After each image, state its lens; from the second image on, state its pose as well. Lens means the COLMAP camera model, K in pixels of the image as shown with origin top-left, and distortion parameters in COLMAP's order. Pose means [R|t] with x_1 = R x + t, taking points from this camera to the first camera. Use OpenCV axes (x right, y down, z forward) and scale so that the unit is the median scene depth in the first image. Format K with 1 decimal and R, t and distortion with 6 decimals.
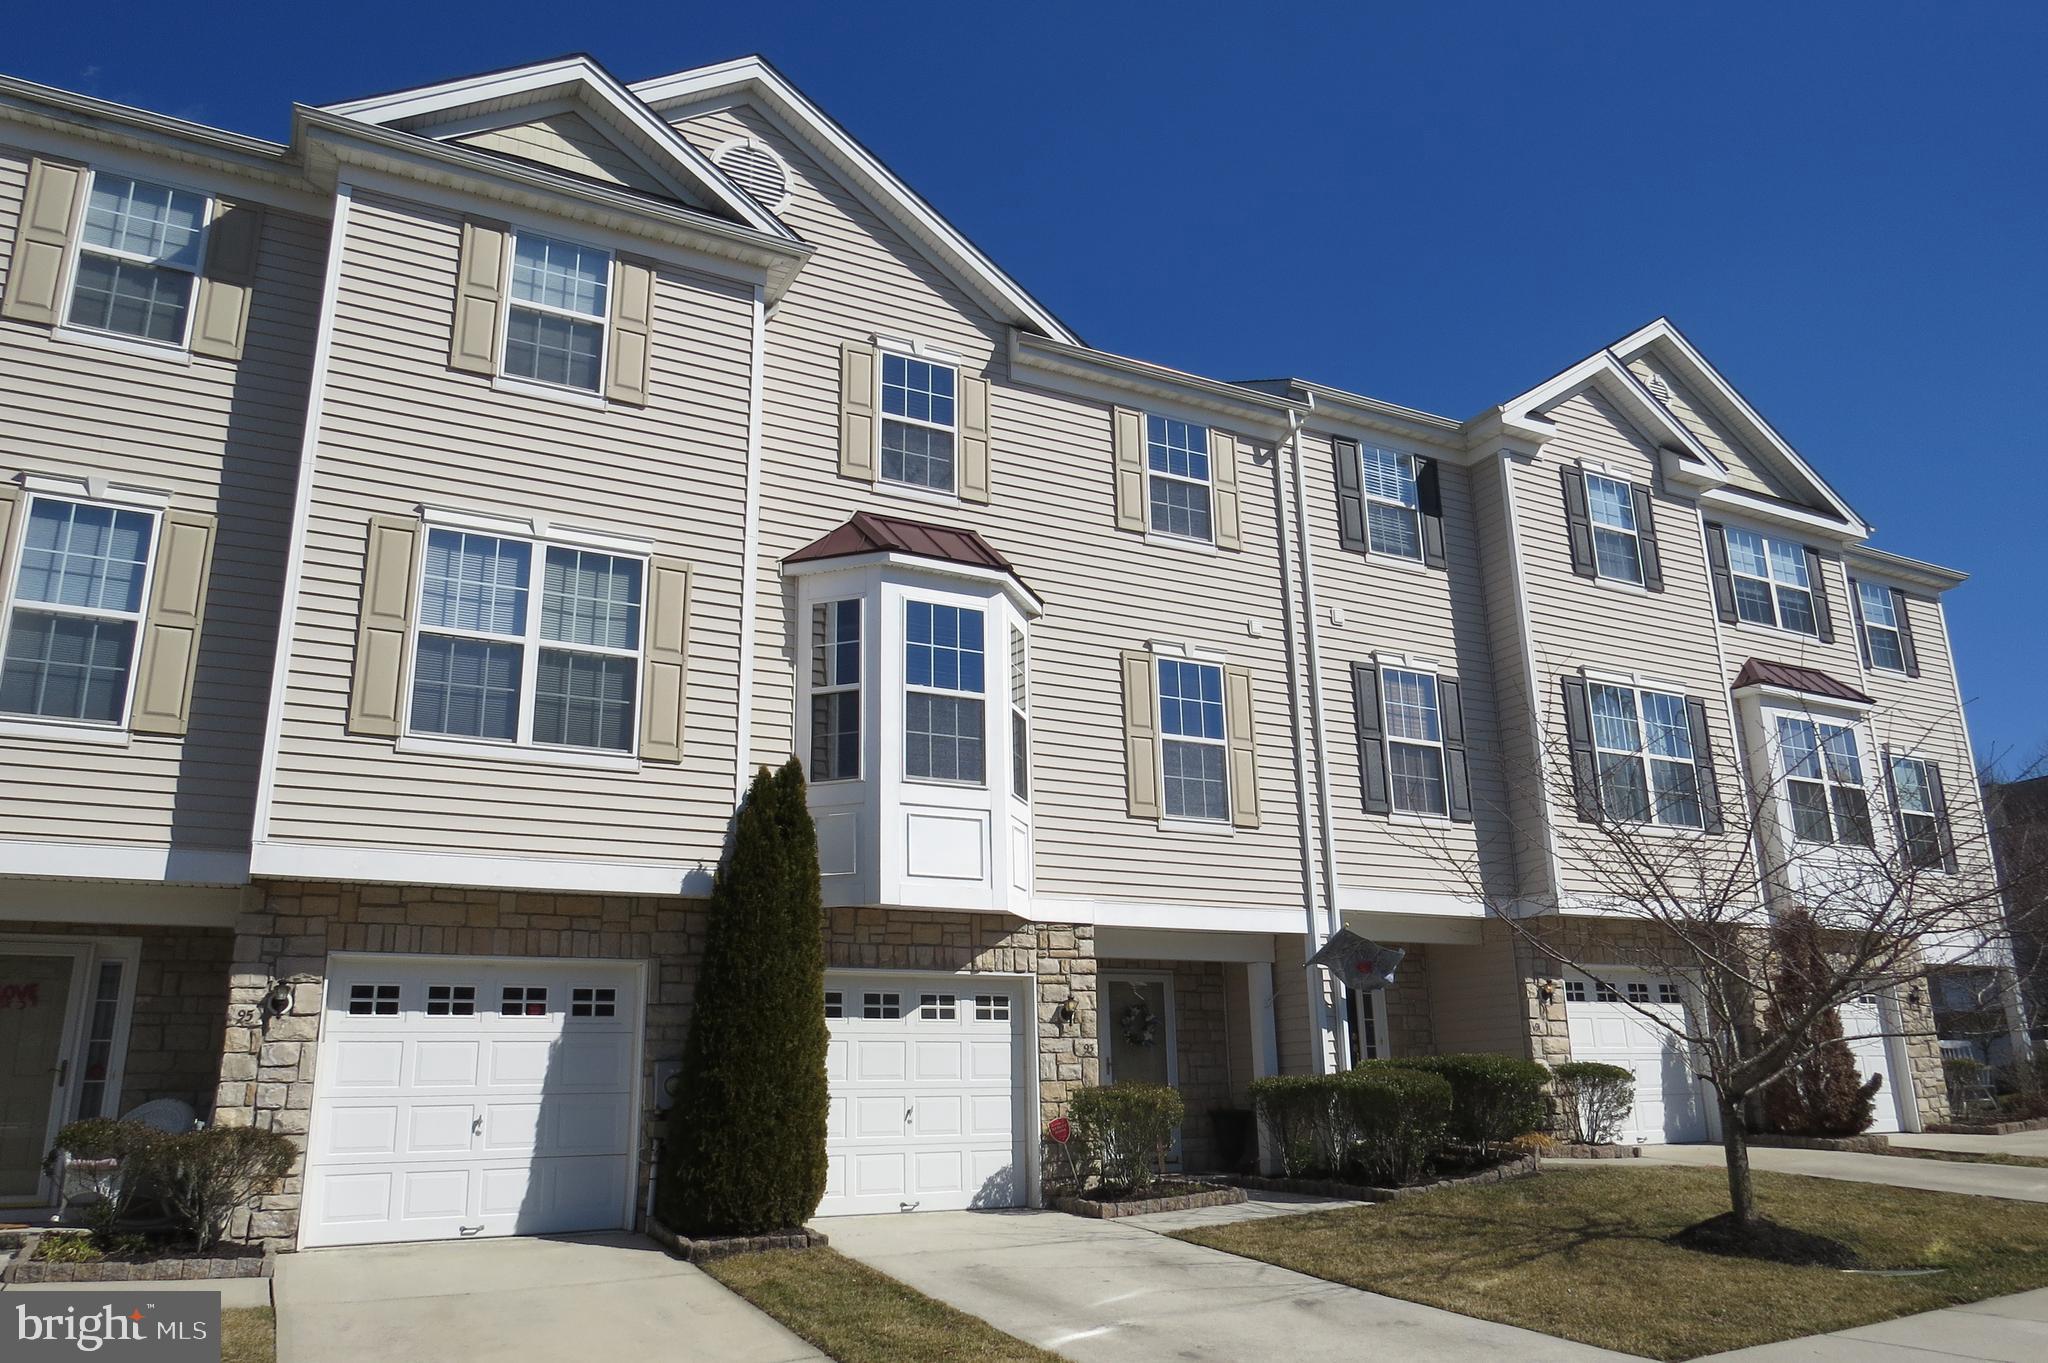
lens RADIAL K [[1453.2, 0, 1031.9], [0, 1453.2, 670.6], [0, 0, 1]] dist [-0.024279, 0.007260]
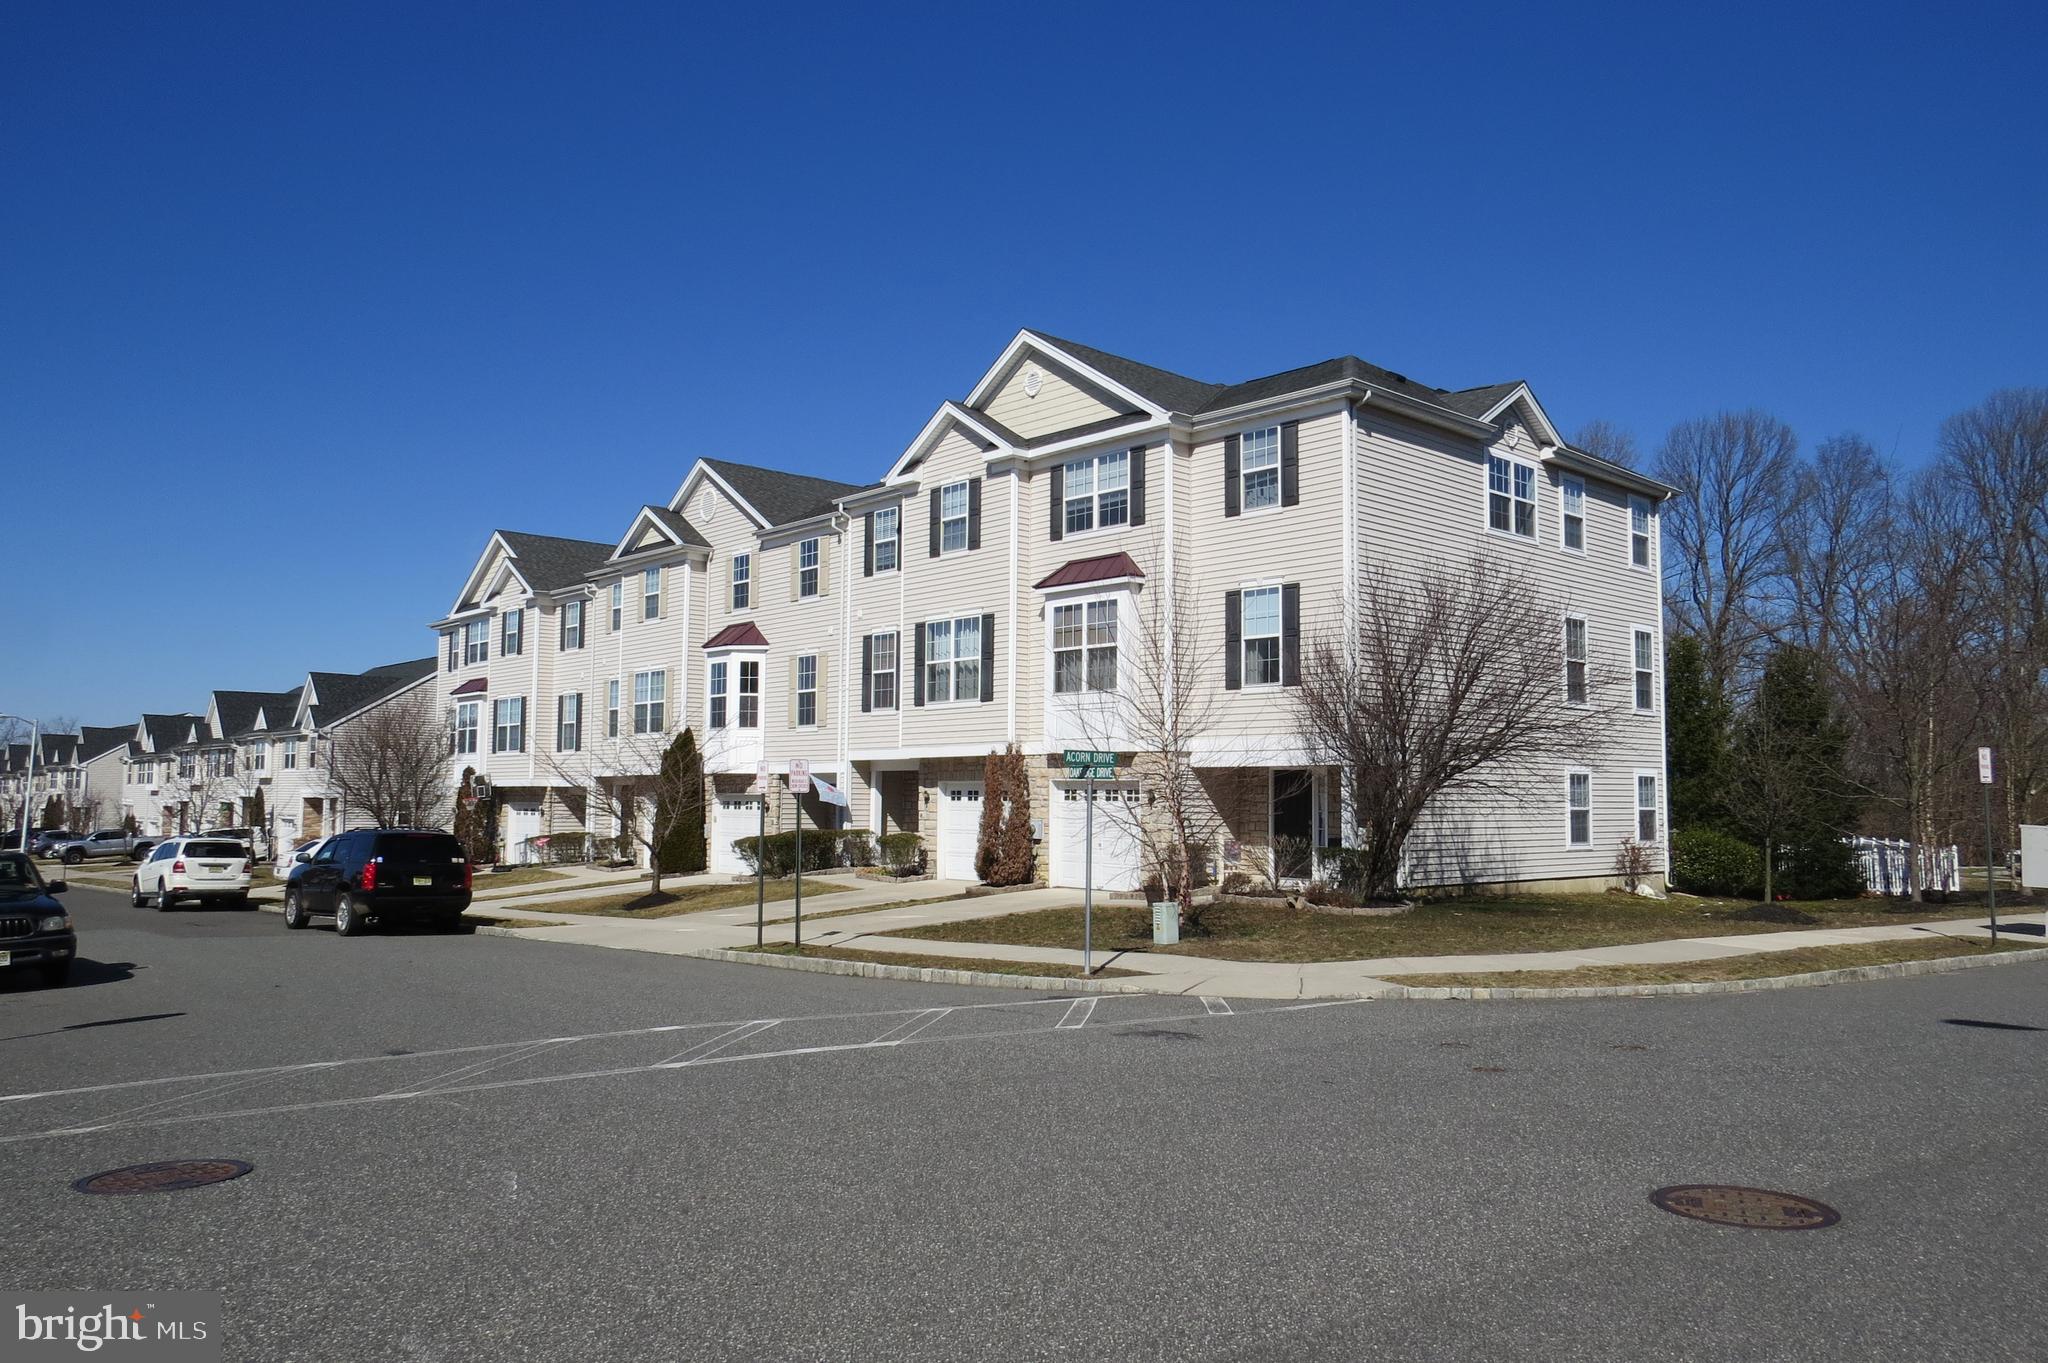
lens RADIAL K [[1453.2, 0, 1030.4], [0, 1453.2, 693.4], [0, 0, 1]] dist [-0.024279, 0.007260]
pose [[0.240372, -0.062131, -0.968690, 2.730724], [0.247047, 0.969003, -0.000849, 0.158842], [0.938717, -0.239107, 0.248270, 0.869122]]
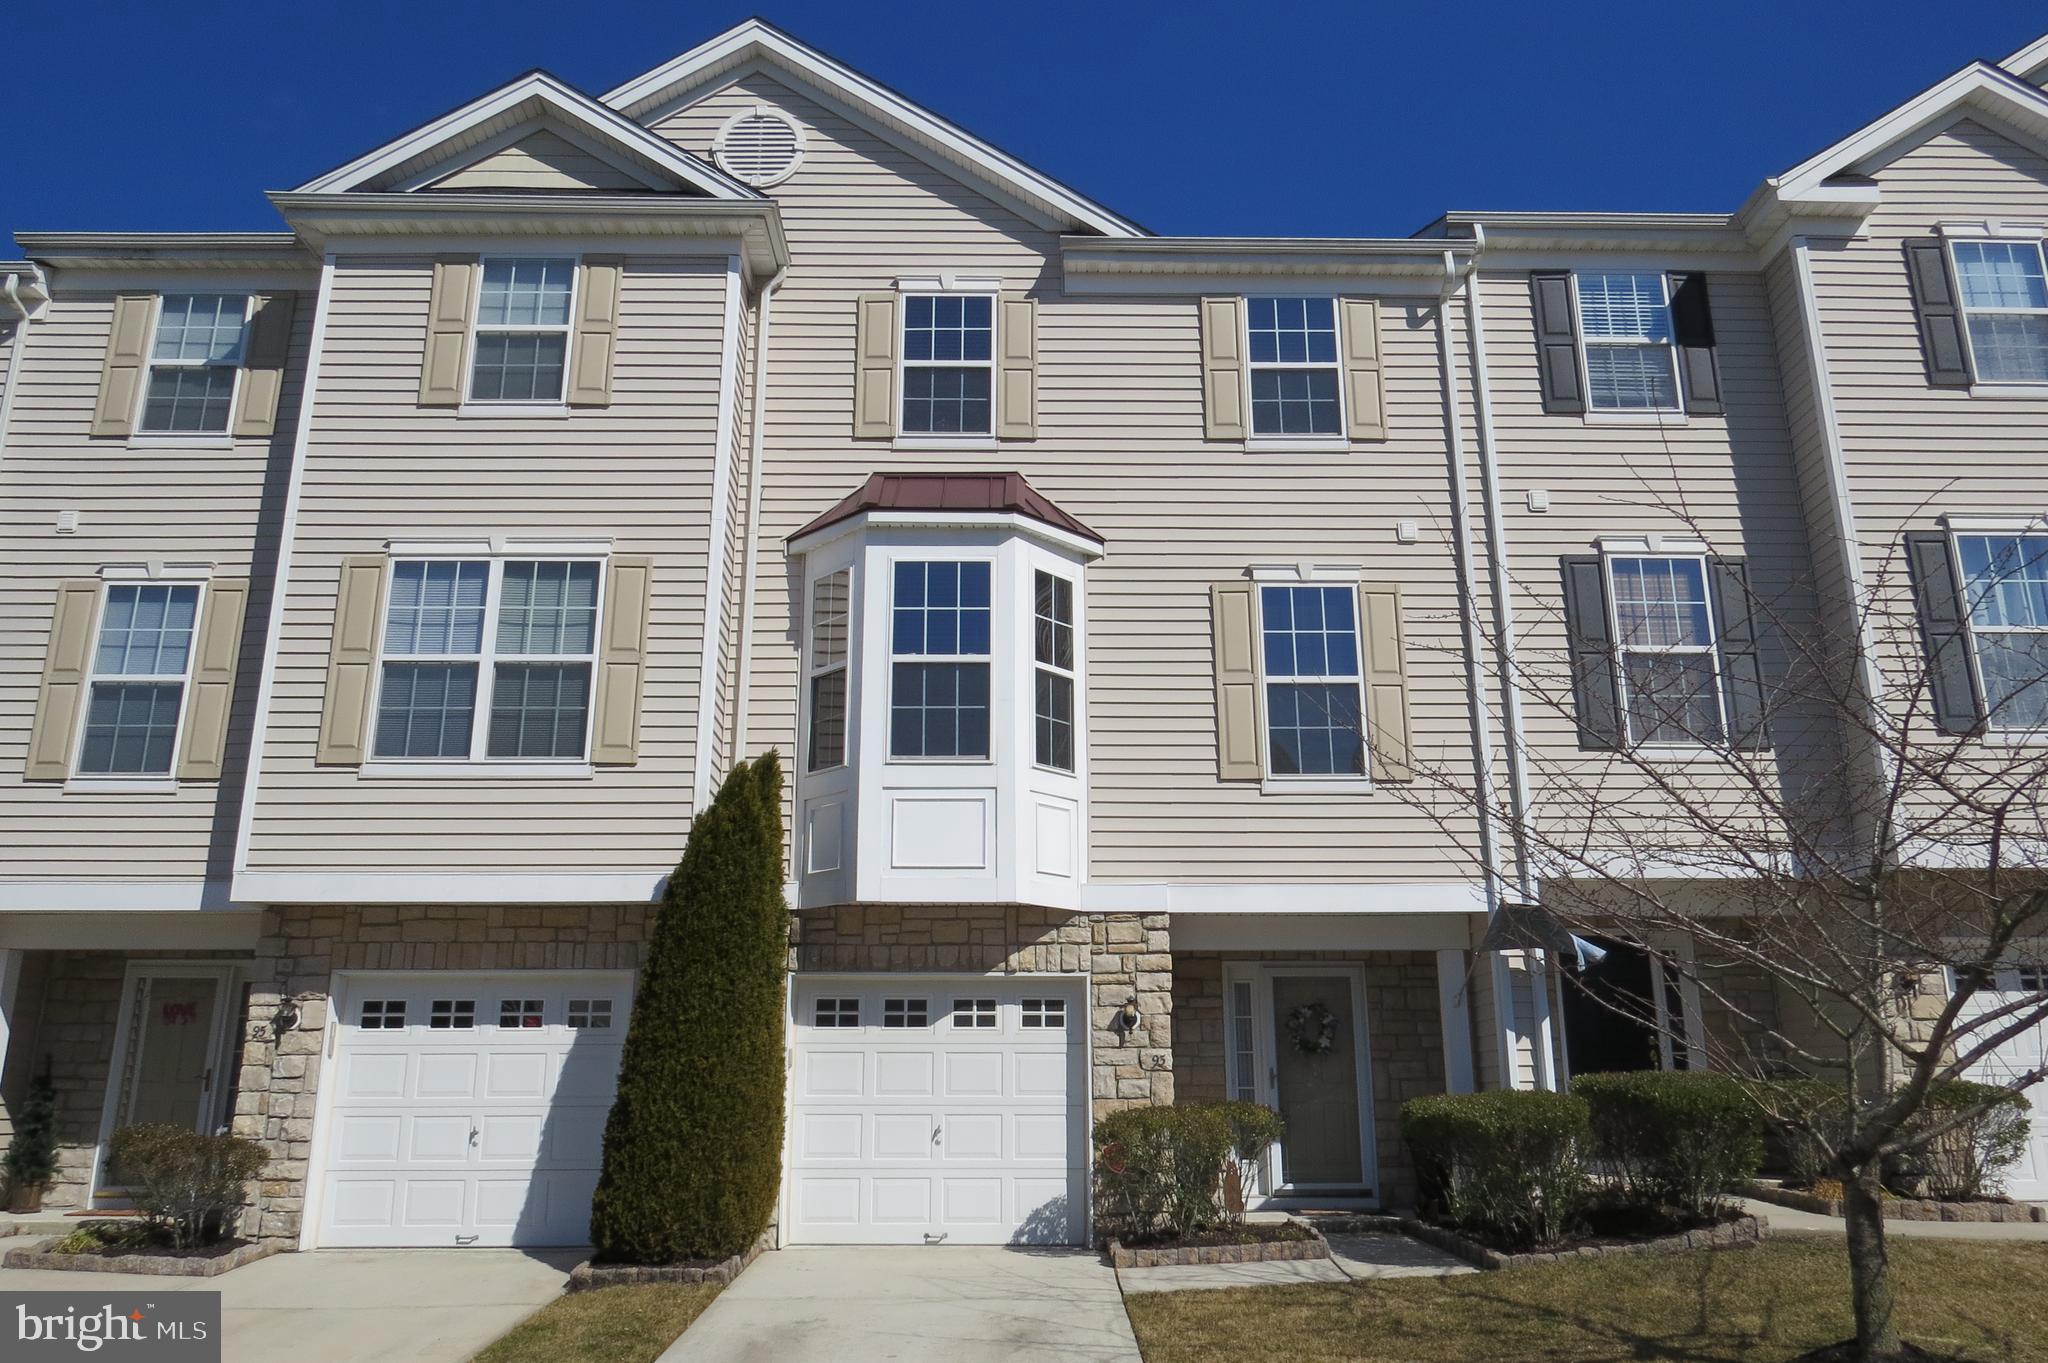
lens RADIAL K [[1453.2, 0, 1062.8], [0, 1453.2, 674.5], [0, 0, 1]] dist [-0.024279, 0.007260]
pose [[0.888951, -0.111169, -0.444307, 0.396320], [0.116297, 0.993089, -0.015796, 0.046664], [0.442992, -0.037629, 0.895735, 0.238158]]
